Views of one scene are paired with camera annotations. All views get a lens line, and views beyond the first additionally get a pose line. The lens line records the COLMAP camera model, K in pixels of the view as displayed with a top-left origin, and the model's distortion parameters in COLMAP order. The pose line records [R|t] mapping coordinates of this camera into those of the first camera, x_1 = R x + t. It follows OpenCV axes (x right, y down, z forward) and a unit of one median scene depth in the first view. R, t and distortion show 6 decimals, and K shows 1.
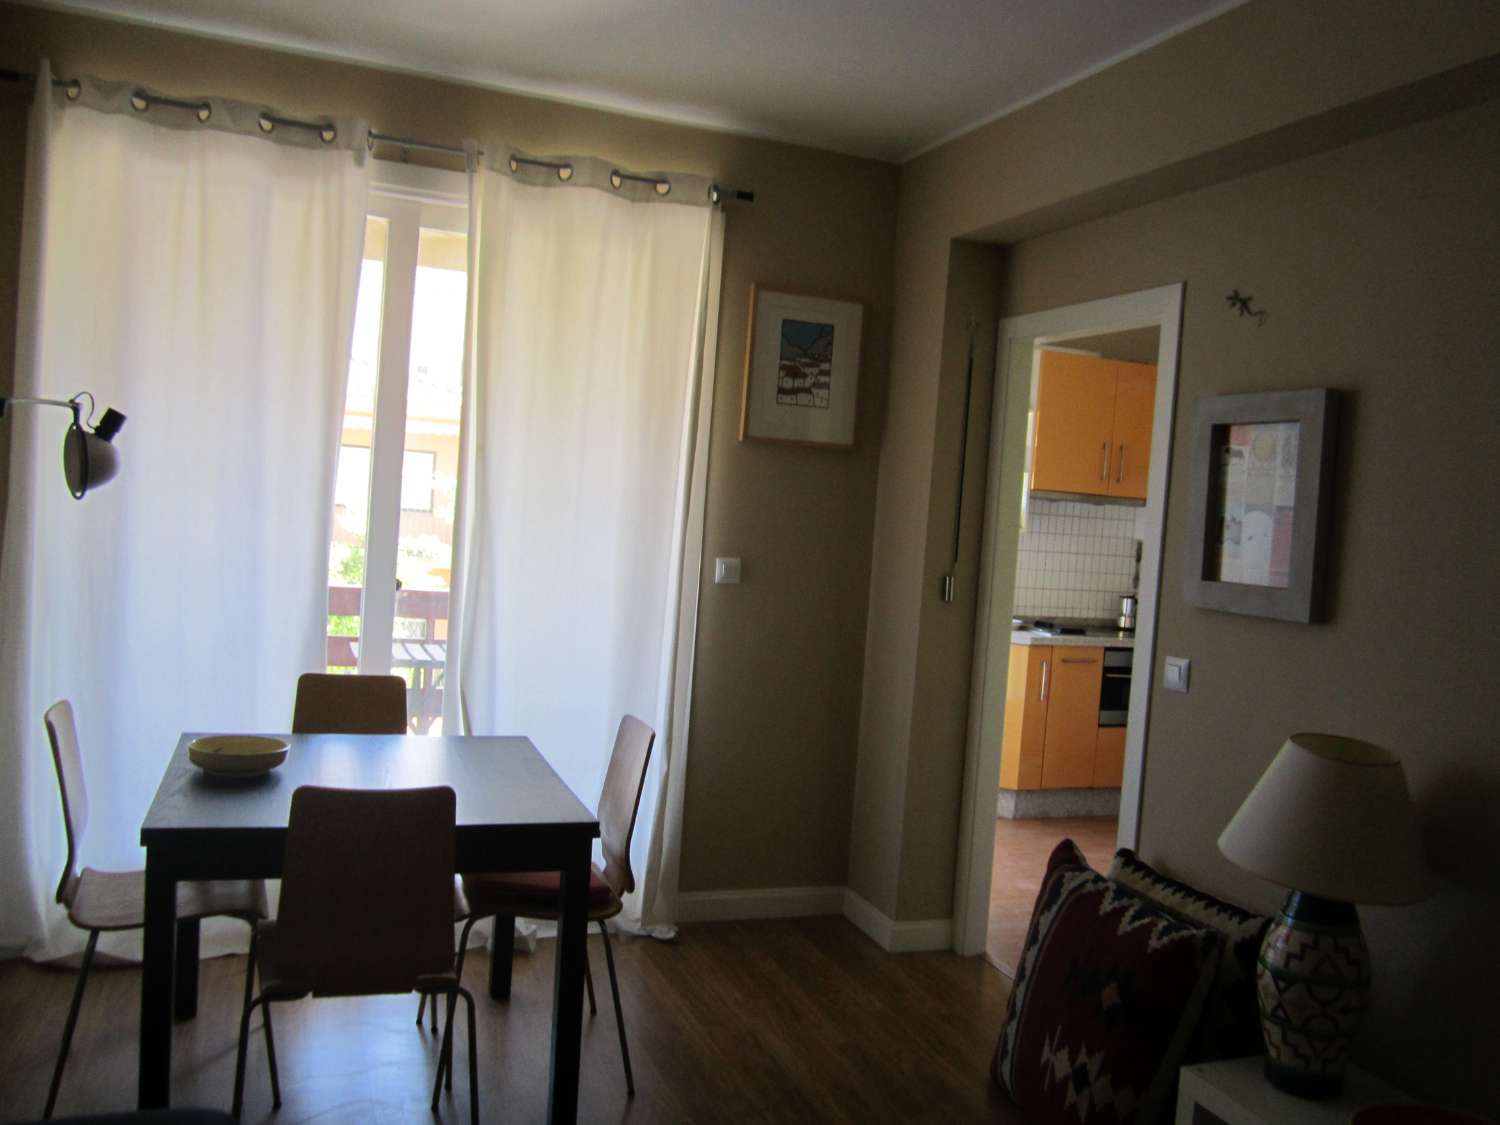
lens RADIAL K [[1227.3, 0, 750.0], [0, 1227.3, 562.5], [0, 0, 1]] dist [-0.004430, 0.053784]
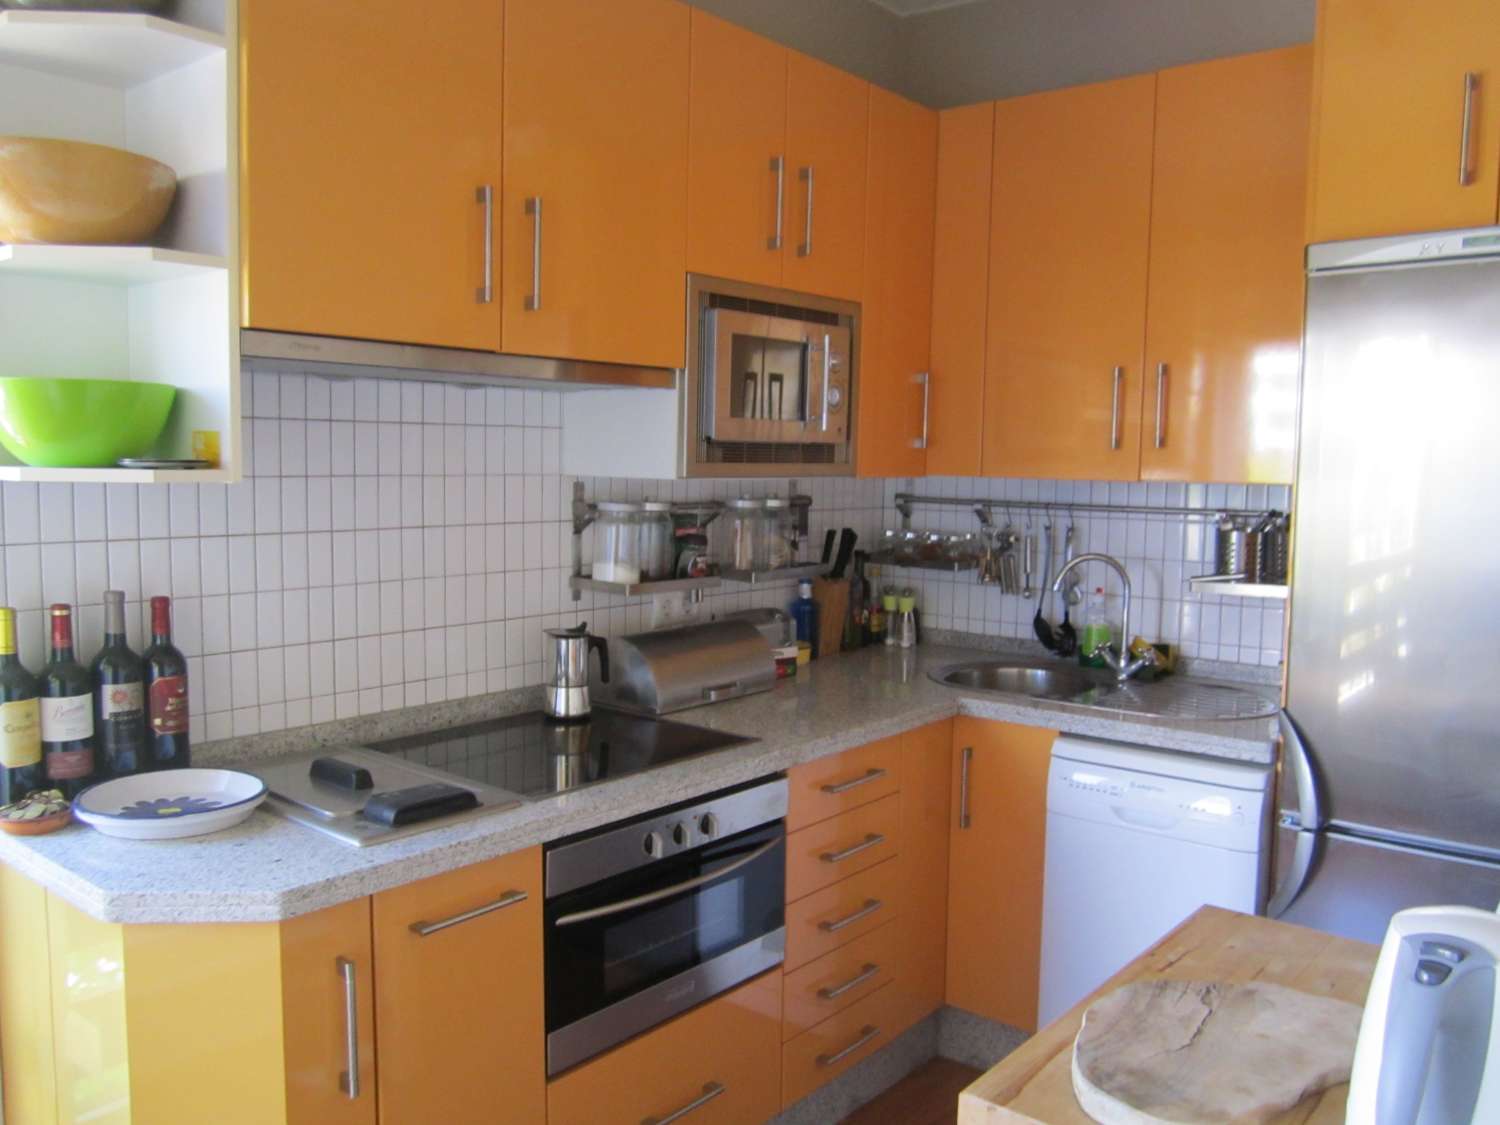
lens RADIAL K [[1233.8, 0, 750.0], [0, 1233.8, 562.5], [0, 0, 1]] dist [-0.083836, 0.060781]
pose [[0.862228, -0.100676, 0.496414, 0.173837], [0.069724, 0.994309, 0.080548, -0.019514], [-0.501699, -0.034839, 0.864341, 0.656303]]
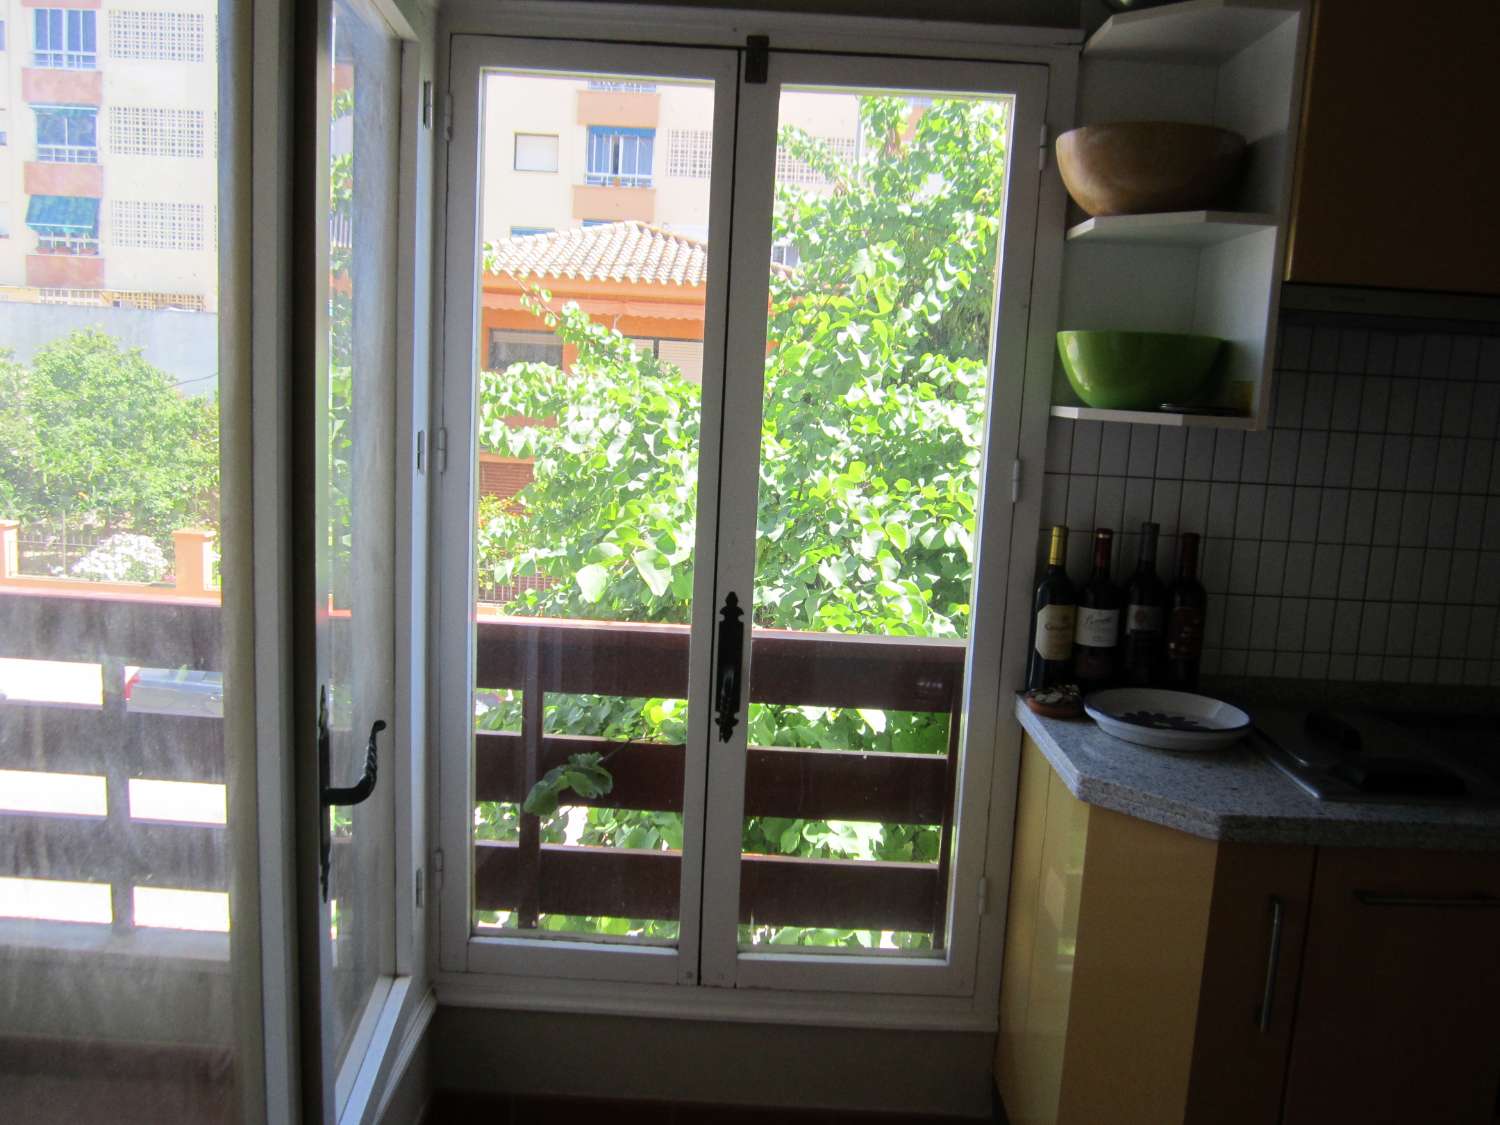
lens RADIAL K [[1233.8, 0, 750.0], [0, 1233.8, 562.5], [0, 0, 1]] dist [-0.083836, 0.060781]
pose [[0.934392, 0.024257, -0.355421, 0.202084], [0.003448, 0.997017, 0.077108, -0.015068], [0.356231, -0.073275, 0.931520, 0.638962]]
